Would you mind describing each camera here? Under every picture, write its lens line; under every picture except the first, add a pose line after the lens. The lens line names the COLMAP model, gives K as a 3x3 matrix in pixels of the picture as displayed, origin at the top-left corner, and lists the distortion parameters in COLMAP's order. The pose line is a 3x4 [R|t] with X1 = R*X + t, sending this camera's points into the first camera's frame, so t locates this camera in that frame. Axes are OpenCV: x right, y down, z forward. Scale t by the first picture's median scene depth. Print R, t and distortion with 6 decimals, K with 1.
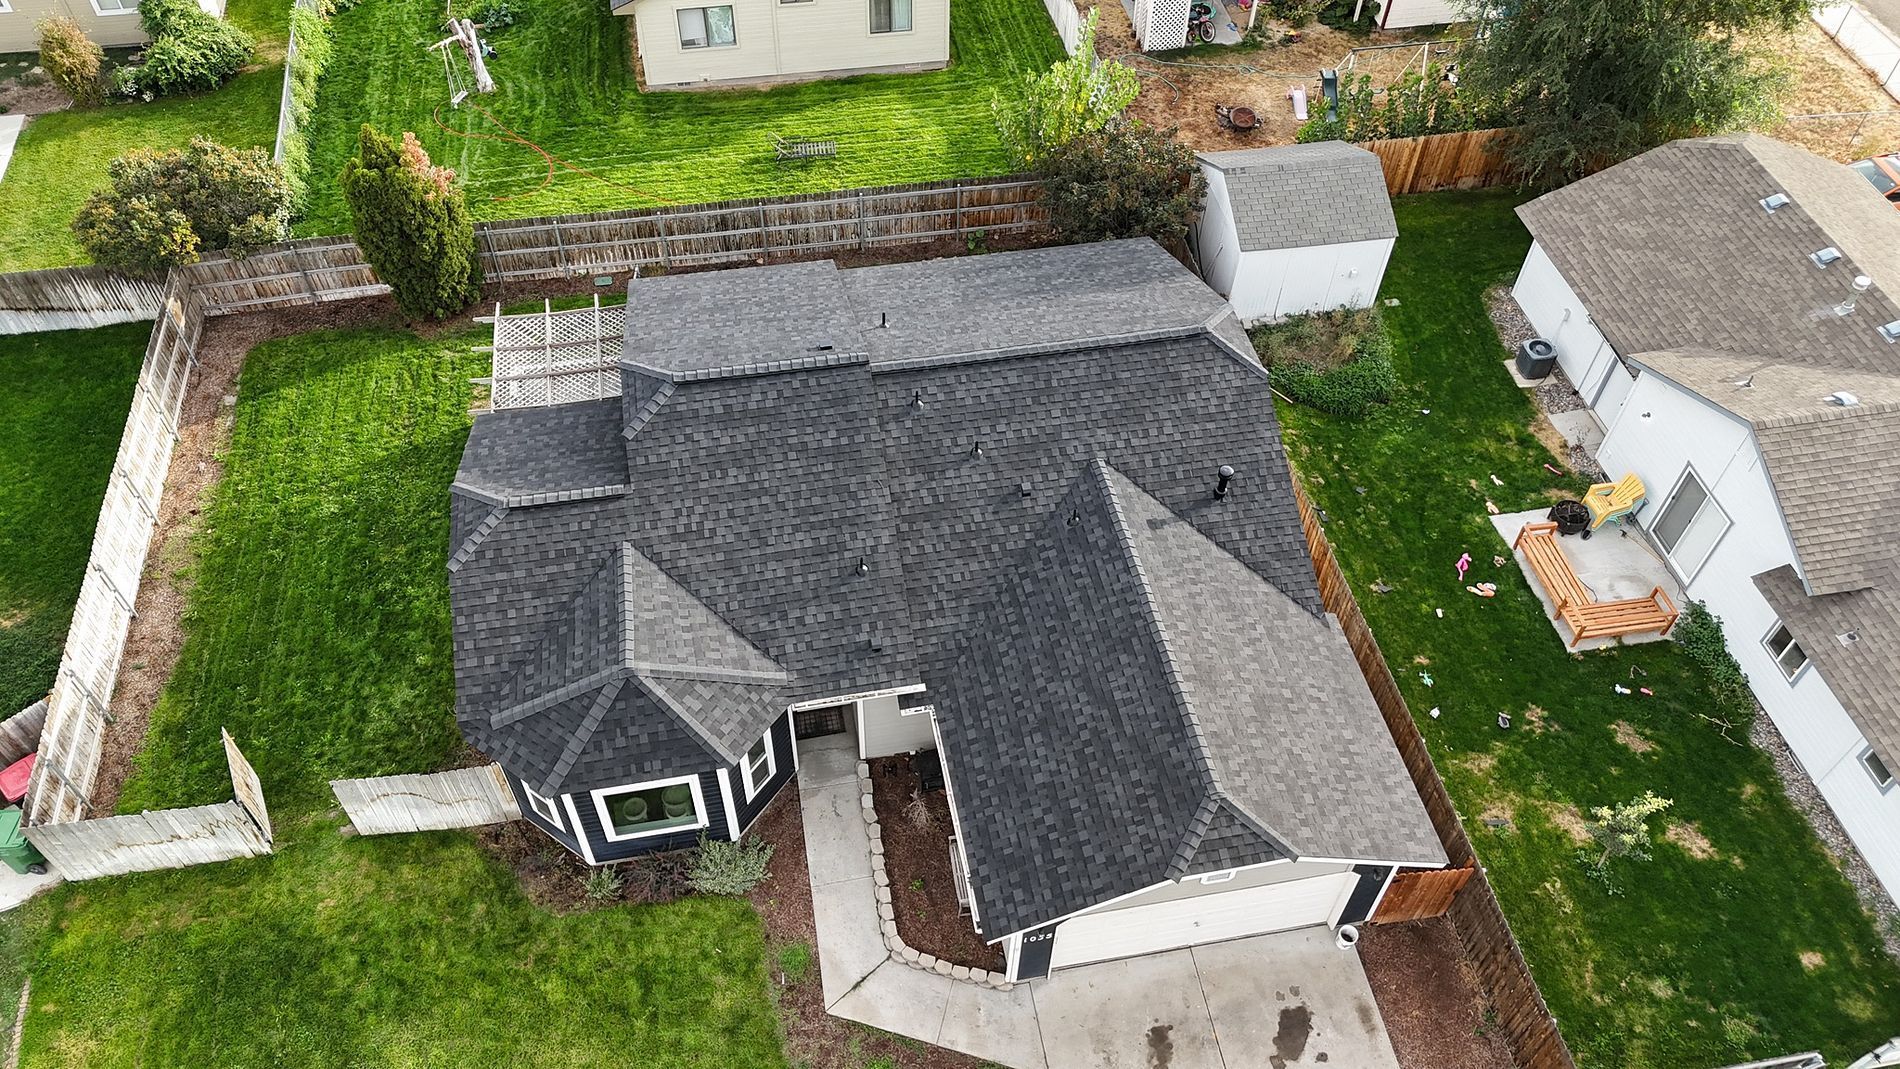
lens RADIAL K [[1368.8, 0, 950.0], [0, 1368.8, 534.5], [0, 0, 1]] dist [0.084449, -0.111147]
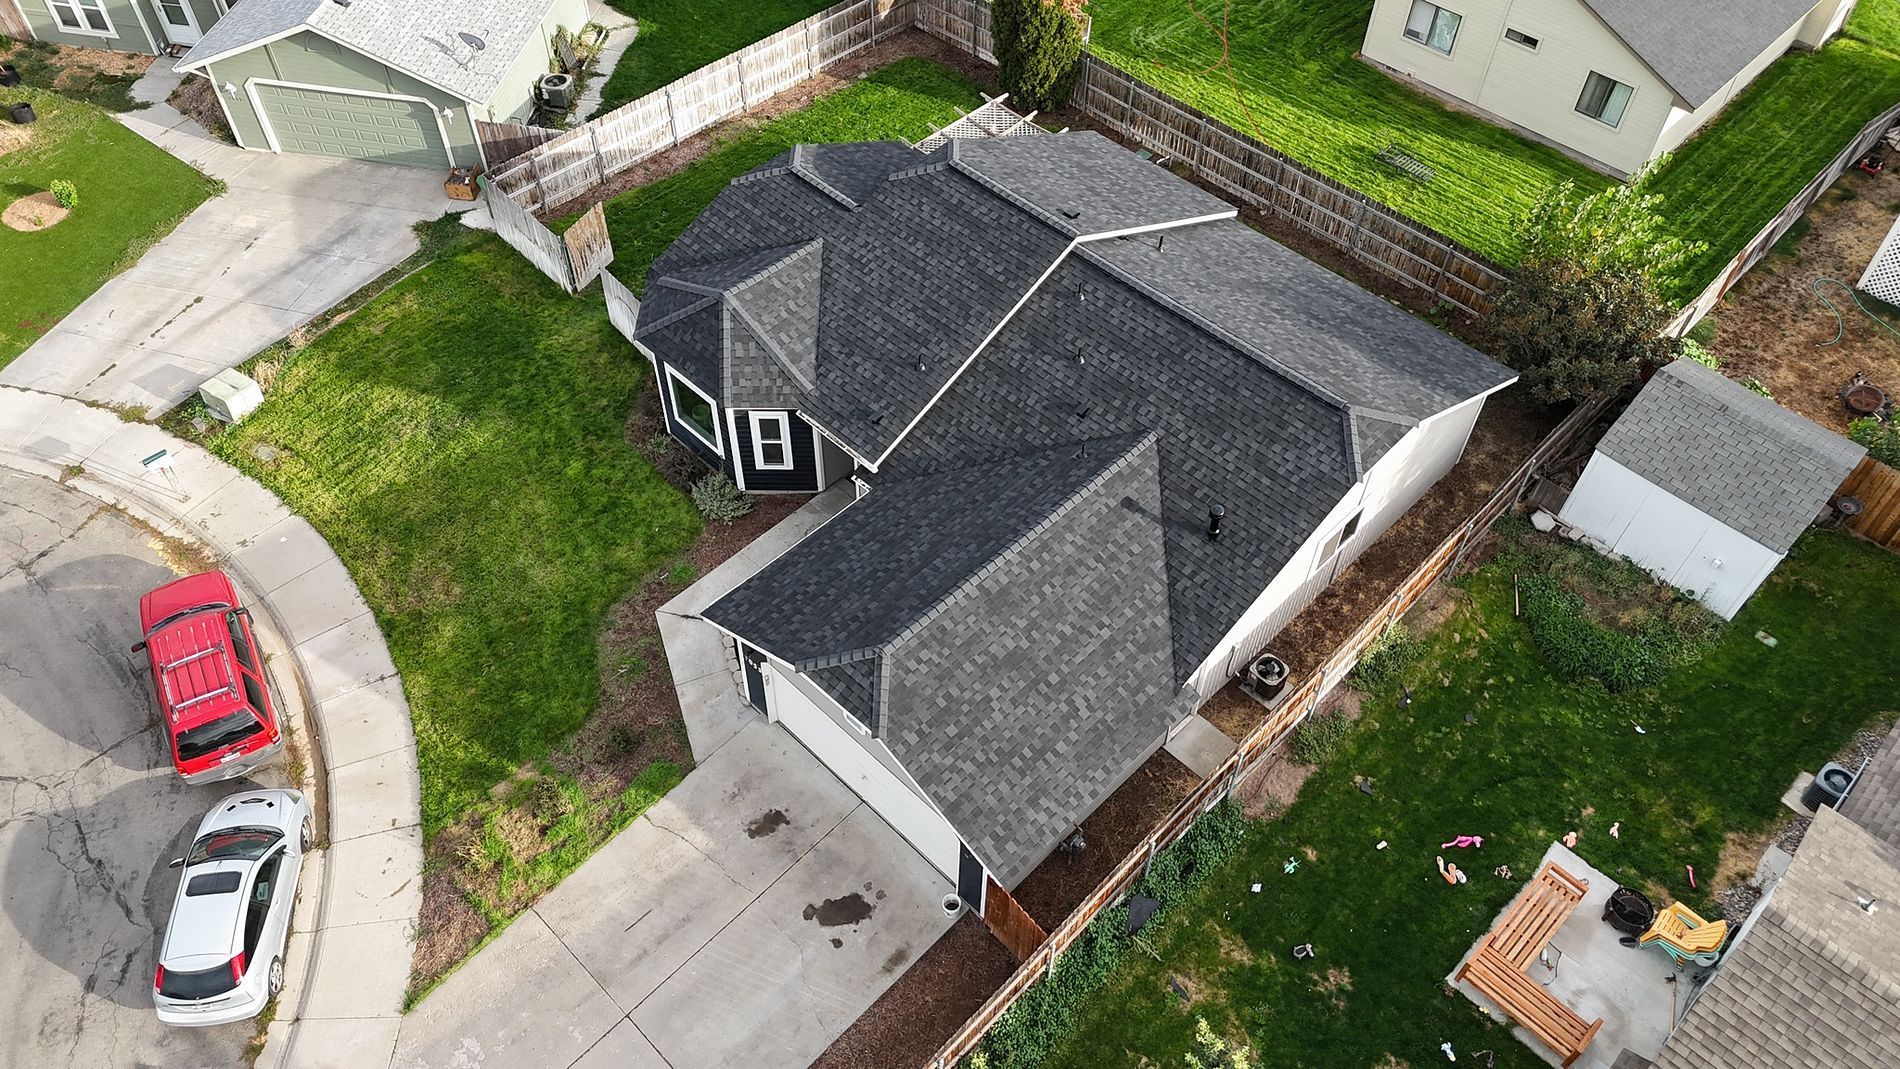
lens RADIAL K [[1344.3, 0, 950.0], [0, 1344.3, 534.5], [0, 0, 1]] dist [0.056523, -0.051729]
pose [[0.574541, 0.624189, -0.529424, 0.517367], [-0.628019, 0.751011, 0.203901, -0.092592], [0.524876, 0.215339, 0.823489, 0.102096]]
